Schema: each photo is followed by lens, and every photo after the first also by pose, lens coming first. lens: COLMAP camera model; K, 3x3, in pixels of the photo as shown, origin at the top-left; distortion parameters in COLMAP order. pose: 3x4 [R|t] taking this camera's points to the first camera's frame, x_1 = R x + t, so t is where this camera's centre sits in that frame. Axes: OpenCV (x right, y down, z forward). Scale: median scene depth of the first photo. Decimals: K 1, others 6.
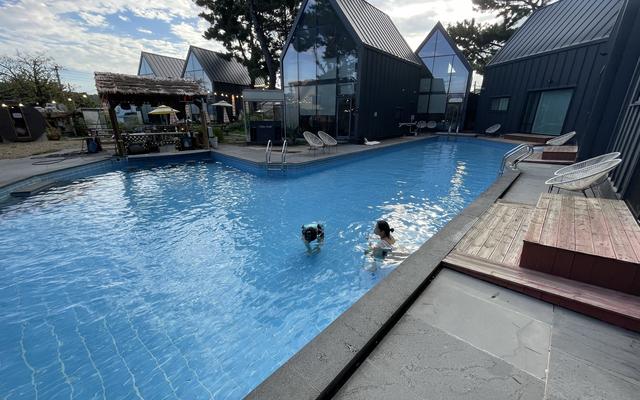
lens RADIAL K [[257.3, 0, 320.0], [0, 257.3, 200.0], [0, 0, 1]] dist [0.000146, 0.000164]
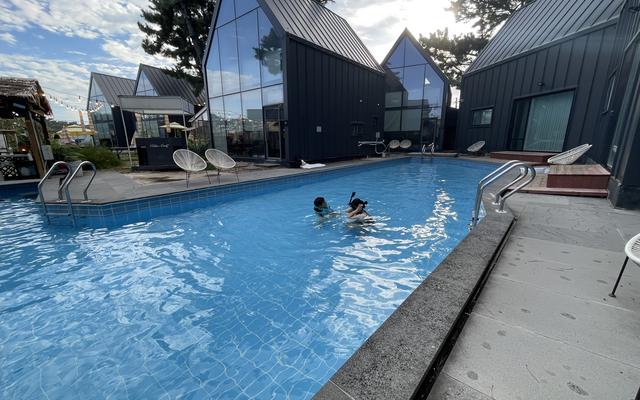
lens RADIAL K [[257.3, 0, 320.0], [0, 257.3, 200.0], [0, 0, 1]] dist [0.000146, 0.000164]
pose [[0.999771, -0.018130, 0.011376, 0.167545], [0.019116, 0.995435, -0.093511, -0.042330], [-0.009629, 0.093707, 0.995553, 0.211486]]
